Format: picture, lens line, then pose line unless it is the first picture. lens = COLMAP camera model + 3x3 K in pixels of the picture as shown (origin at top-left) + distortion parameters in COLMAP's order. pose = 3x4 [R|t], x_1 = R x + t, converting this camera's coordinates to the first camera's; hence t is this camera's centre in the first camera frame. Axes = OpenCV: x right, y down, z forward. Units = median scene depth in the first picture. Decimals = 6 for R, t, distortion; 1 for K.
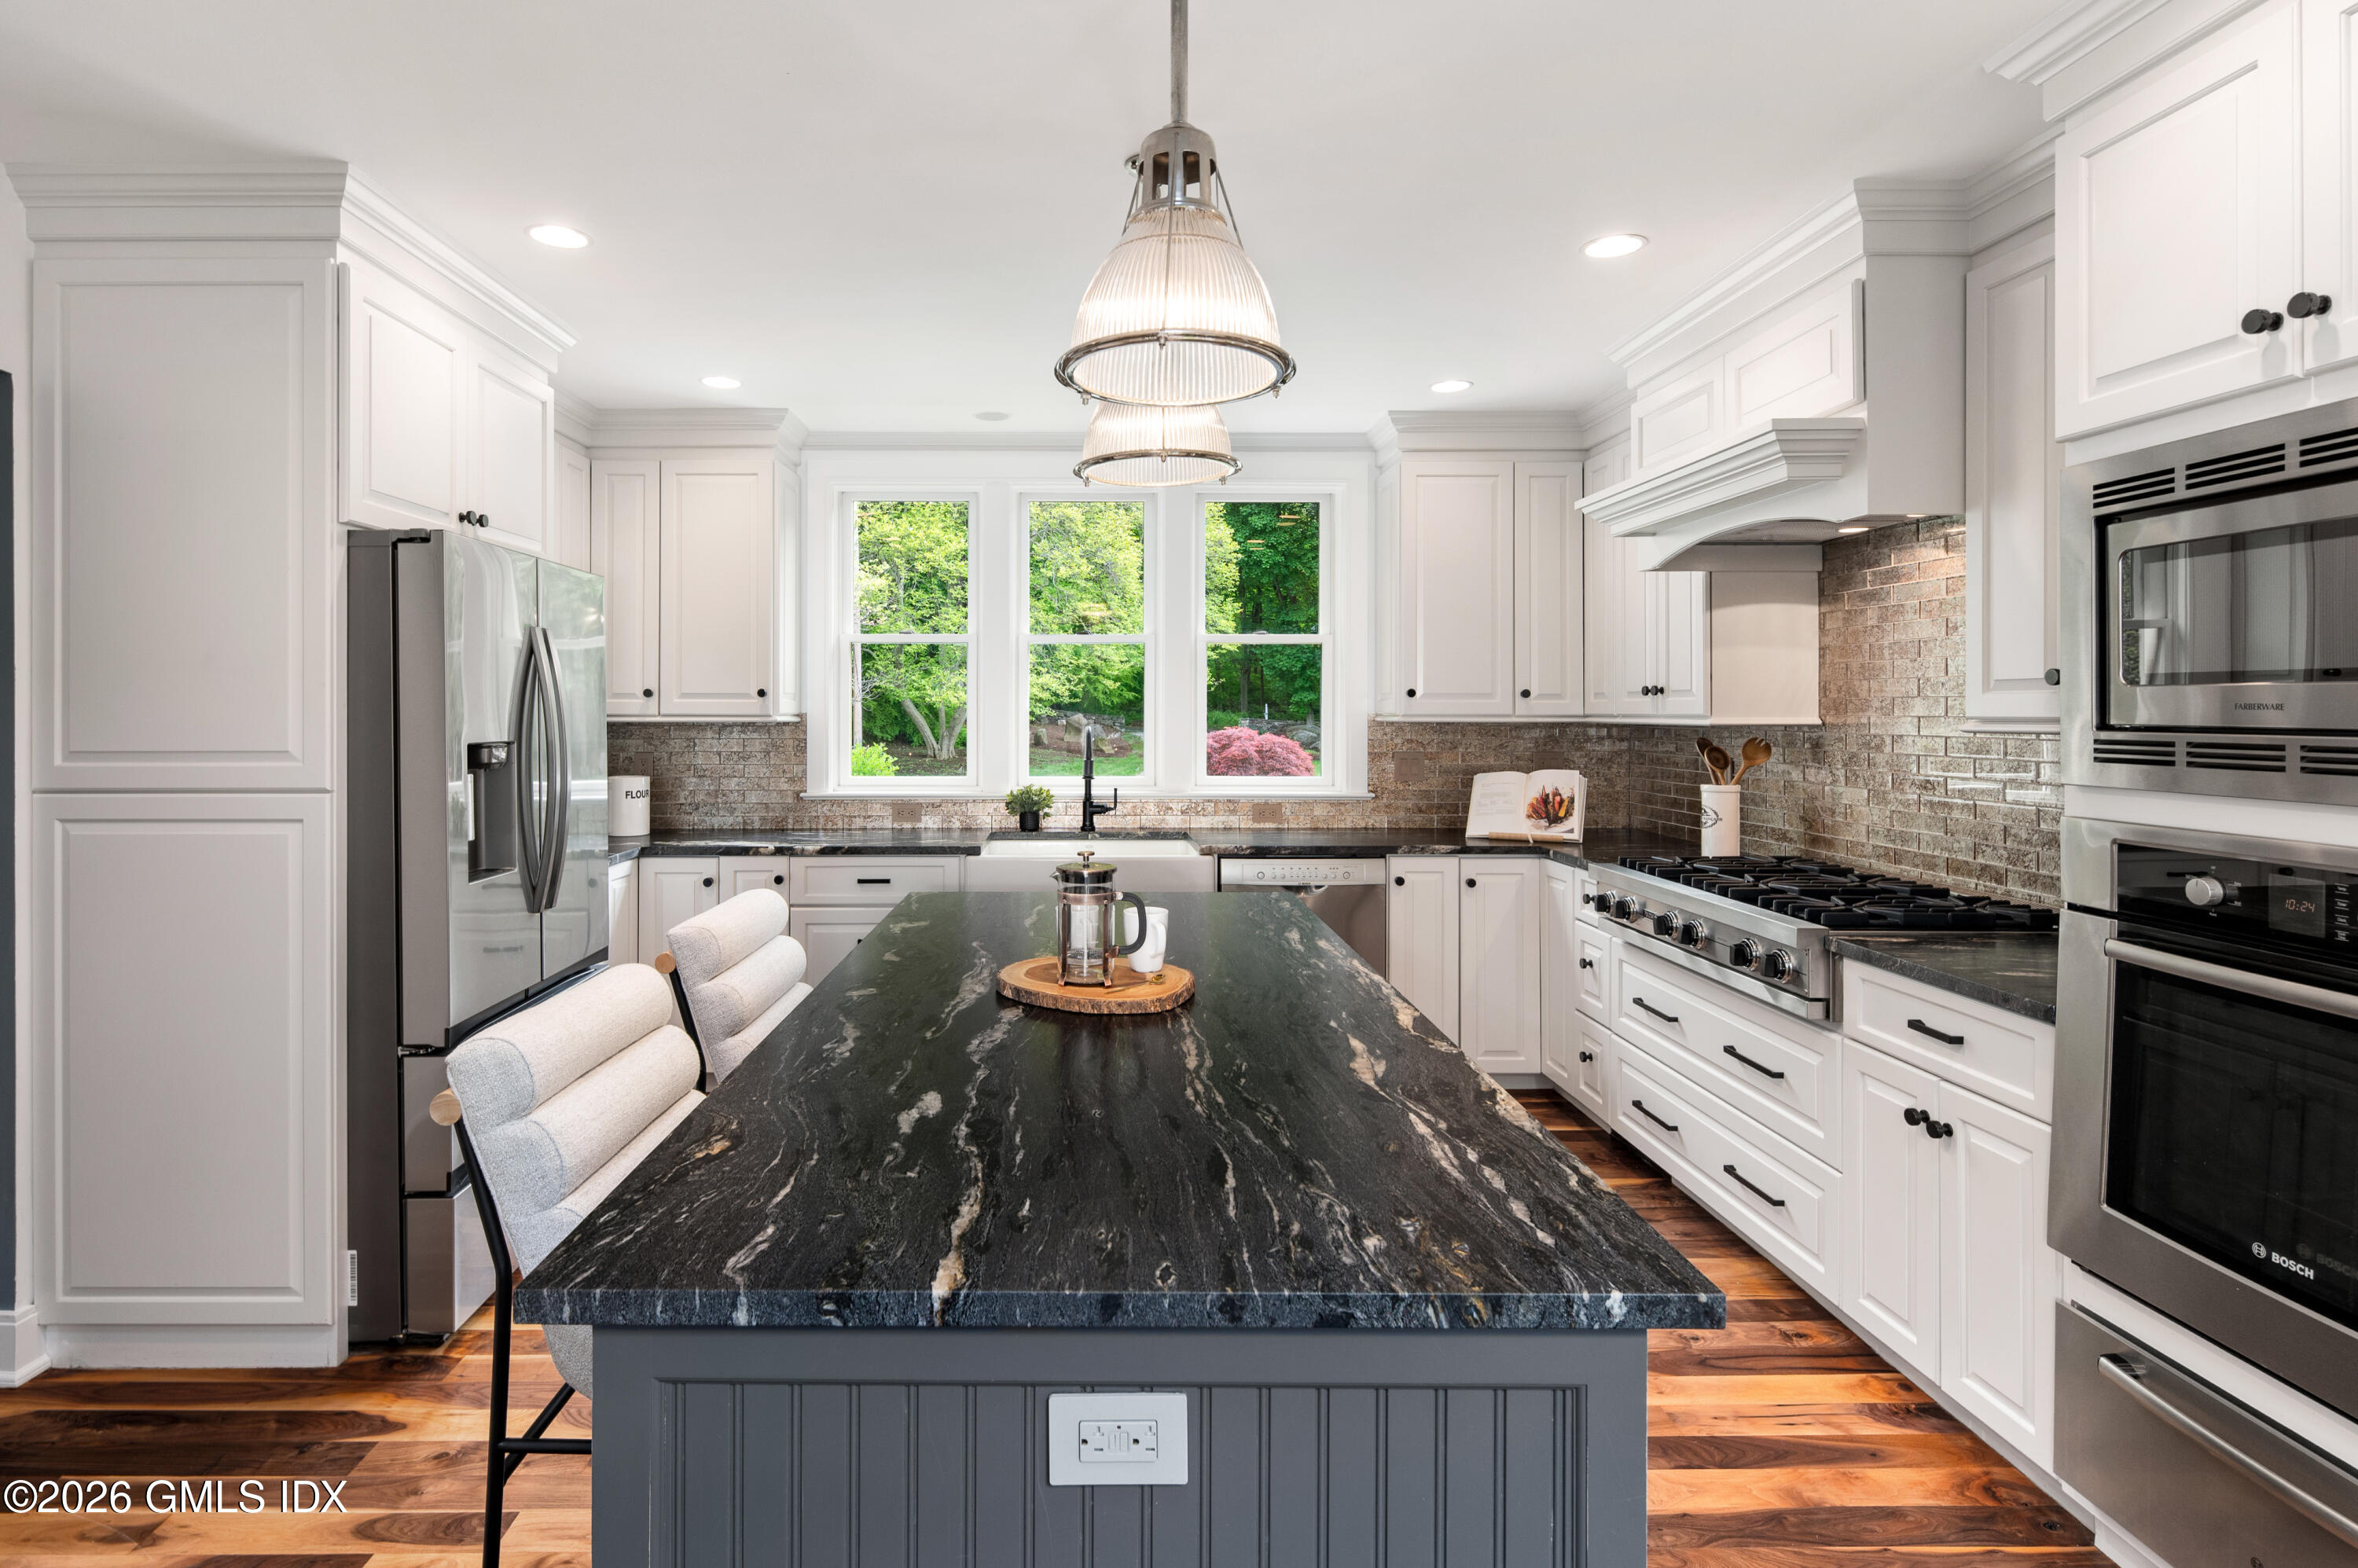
lens RADIAL K [[1190.9, 0, 1082.2], [0, 1190.9, 711.7], [0, 0, 1]] dist [0.010079, -0.007421]
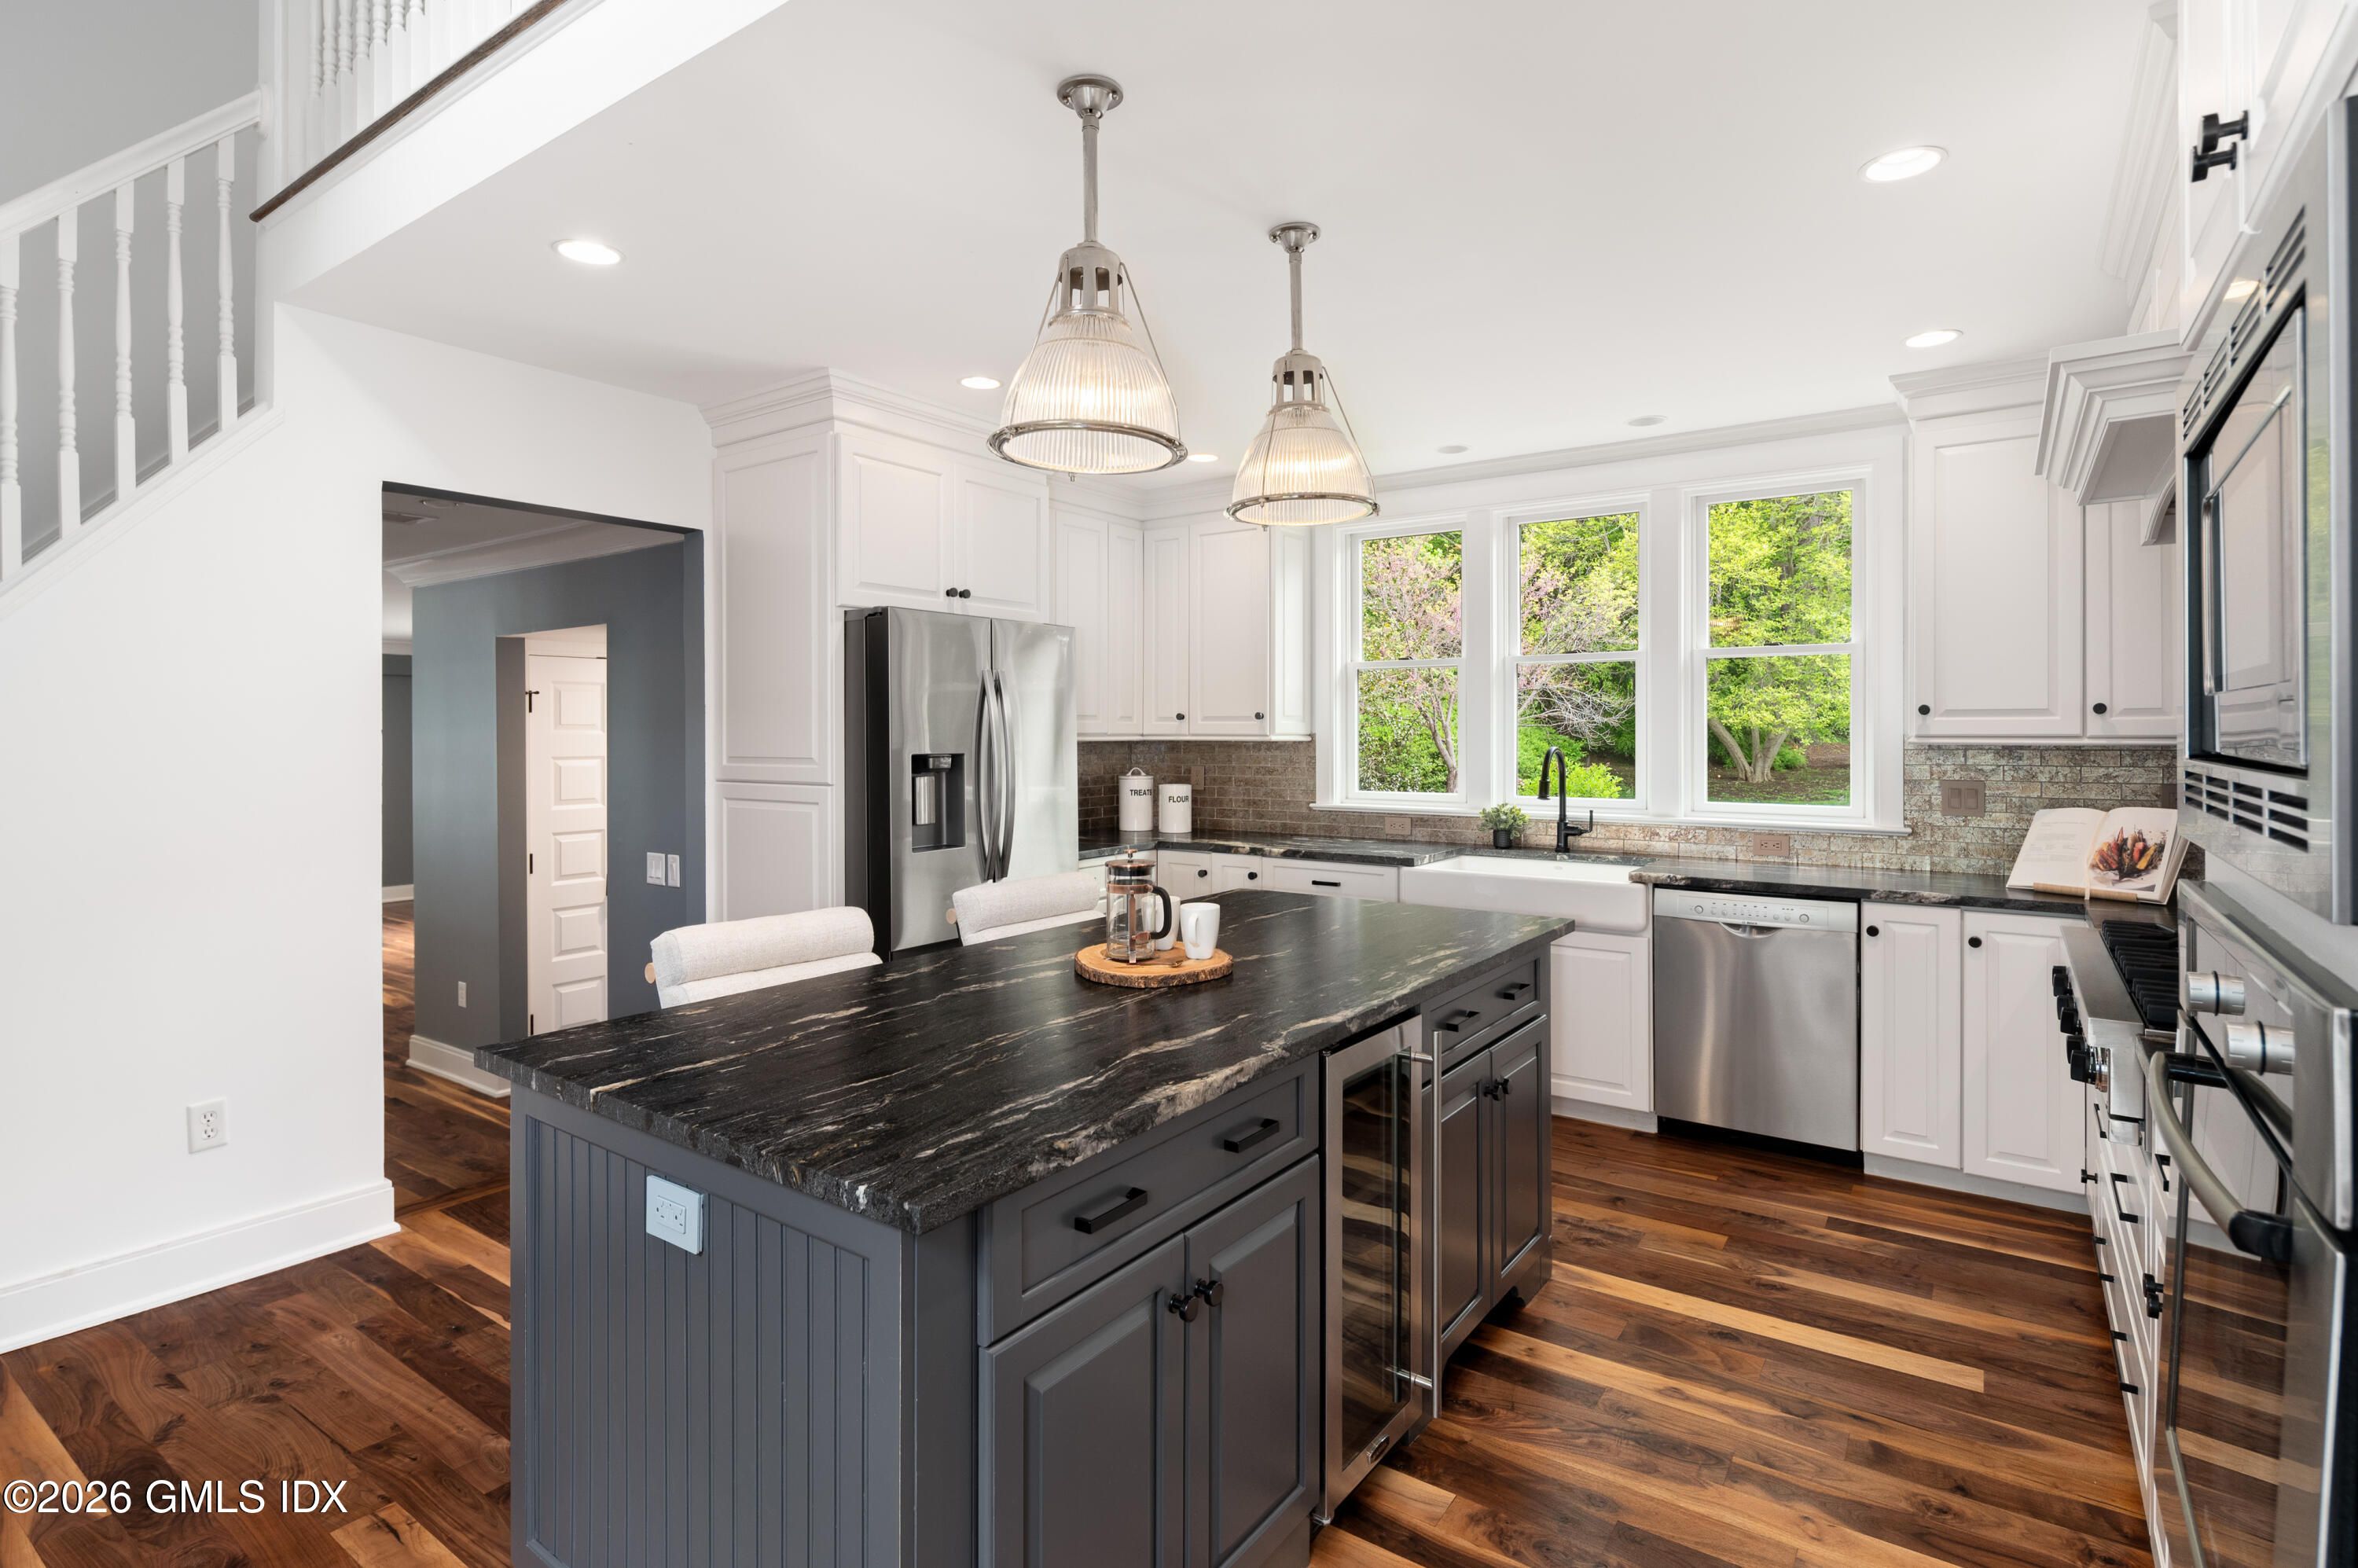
lens RADIAL K [[1141.6, 0, 1180.5], [0, 1141.6, 733.5], [0, 0, 1]] dist [0.006274, -0.000164]
pose [[0.814356, 0.000274, -0.580366, 0.421394], [0.000329, 1.000000, 0.000934, 0.000420], [0.580366, -0.000952, 0.814355, 0.059727]]
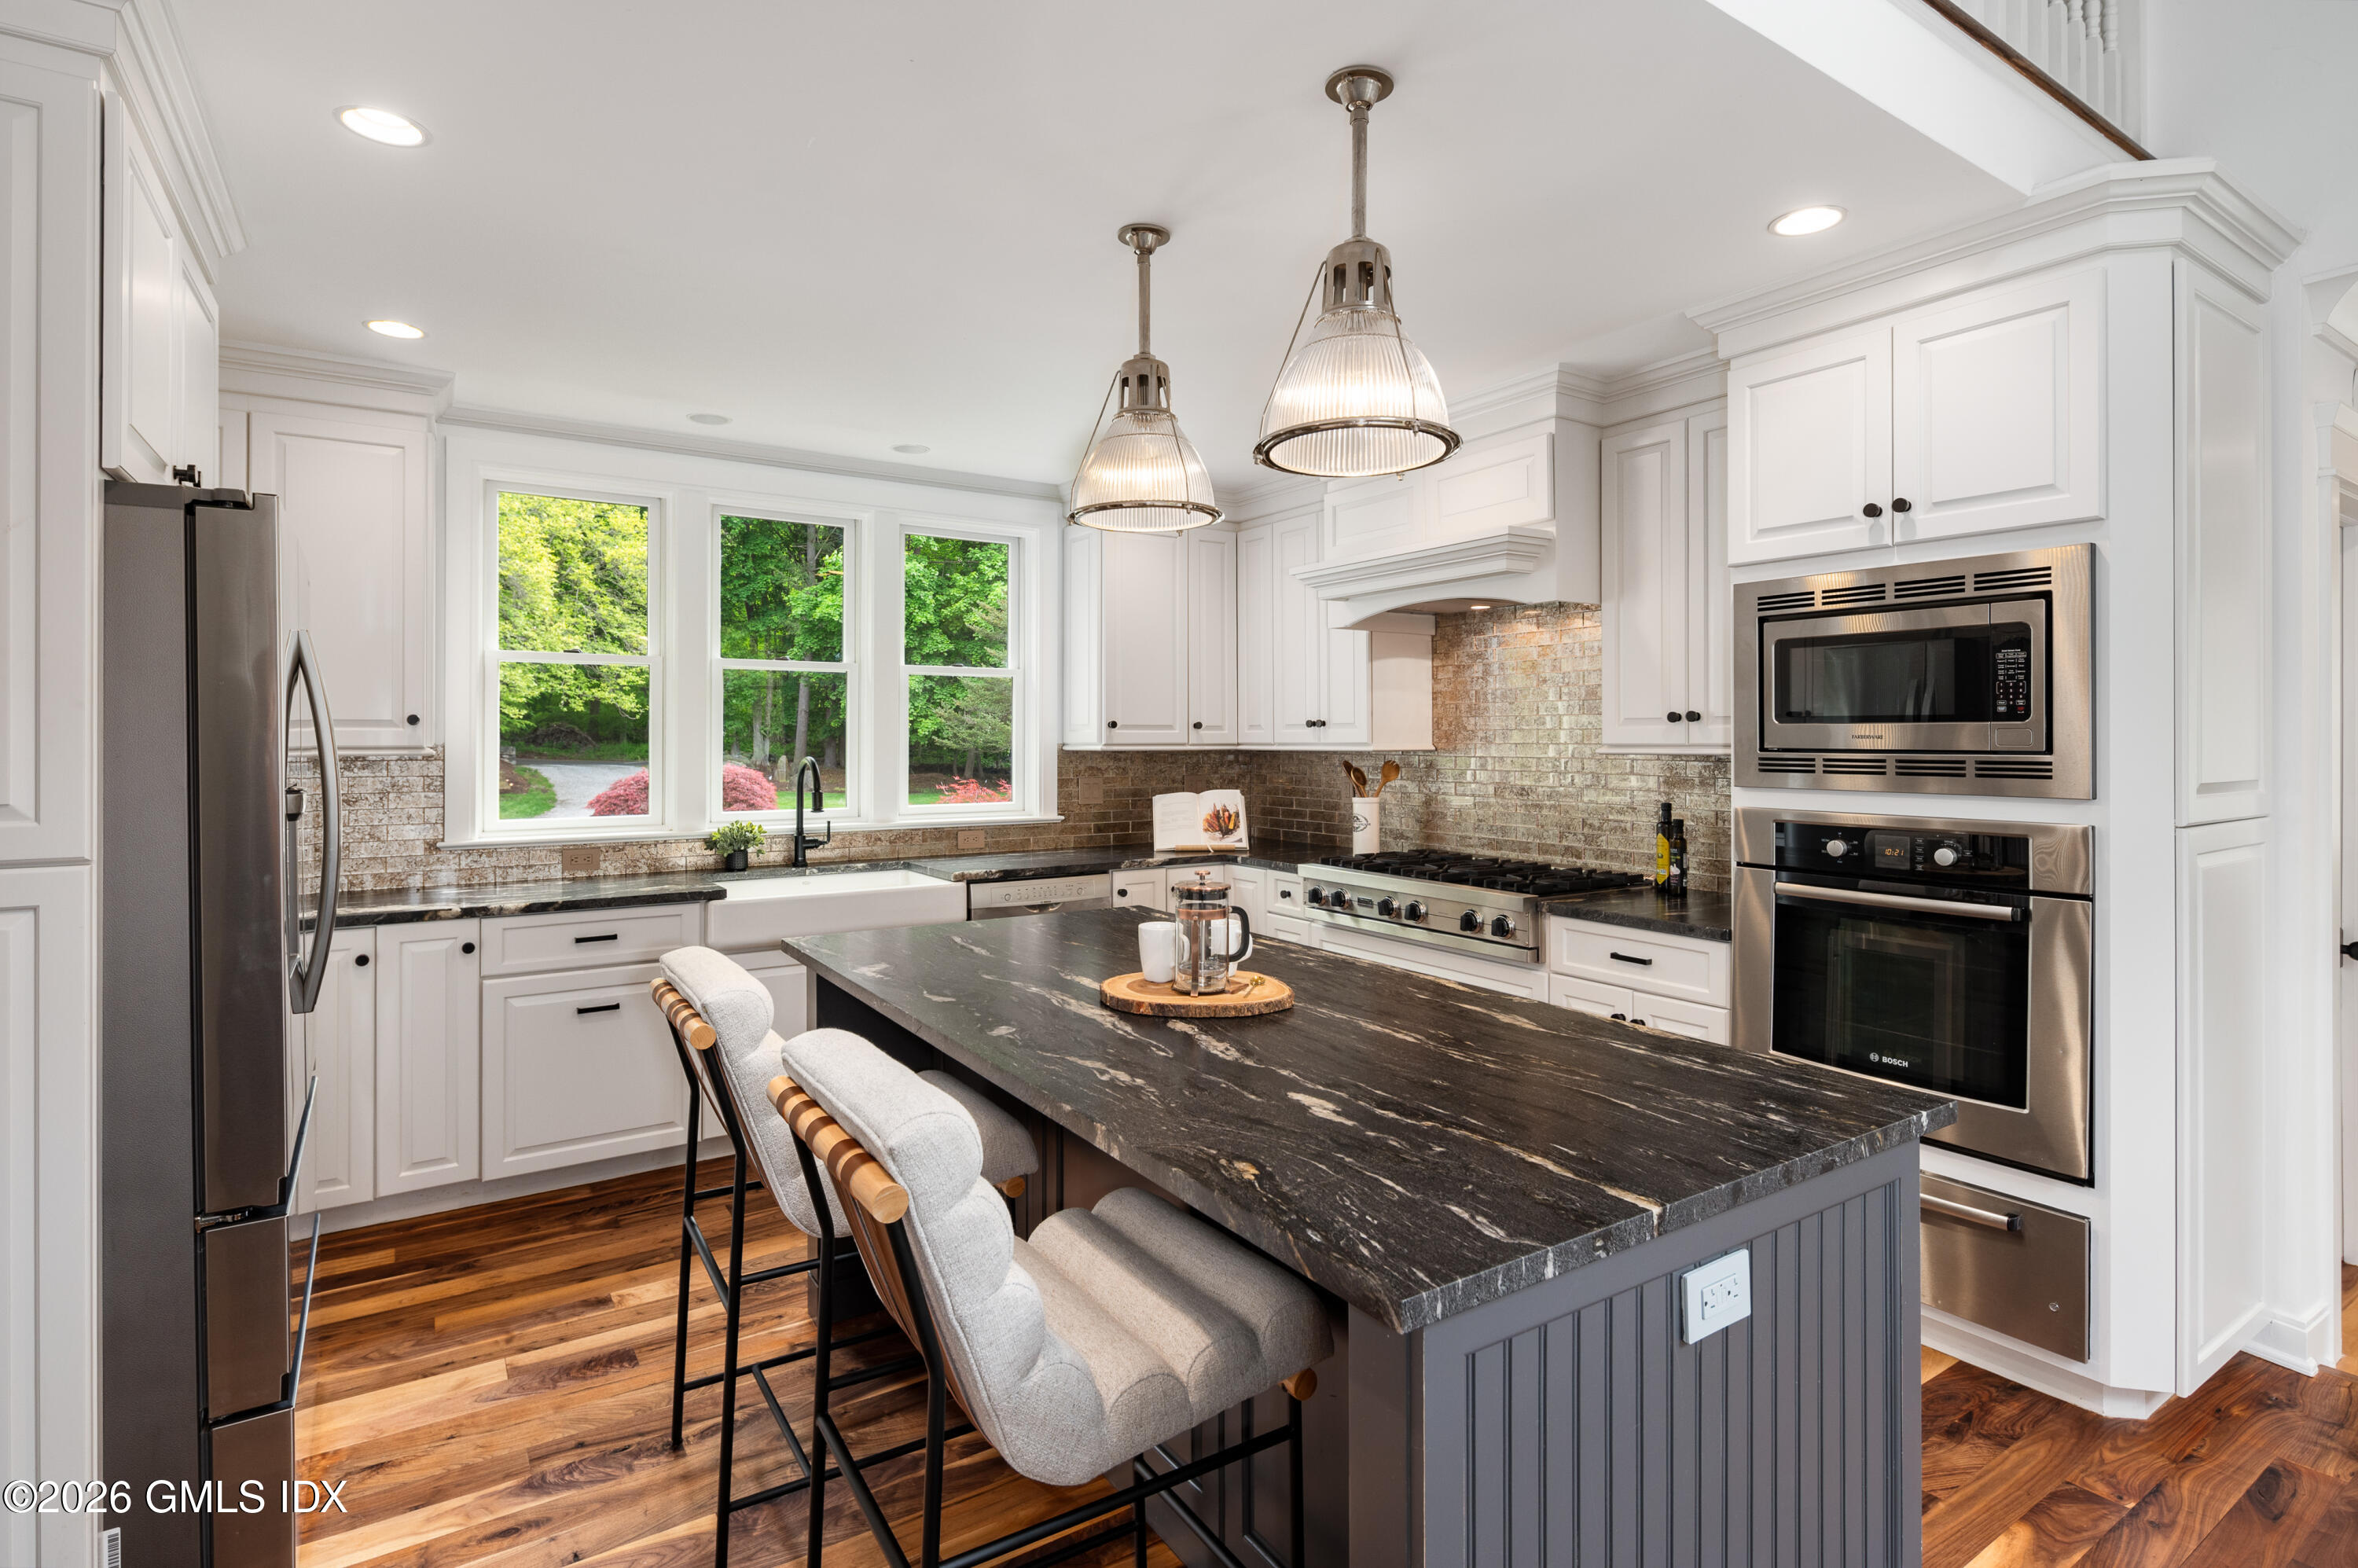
lens RADIAL K [[1156.0, 0, 1186.2], [0, 1156.0, 732.8], [0, 0, 1]] dist [0.001049, -0.000726]
pose [[0.834206, 0.001603, 0.551451, -0.351030], [0.002460, 0.999975, -0.006628, -0.000606], [-0.551448, 0.006885, 0.834181, 0.078261]]
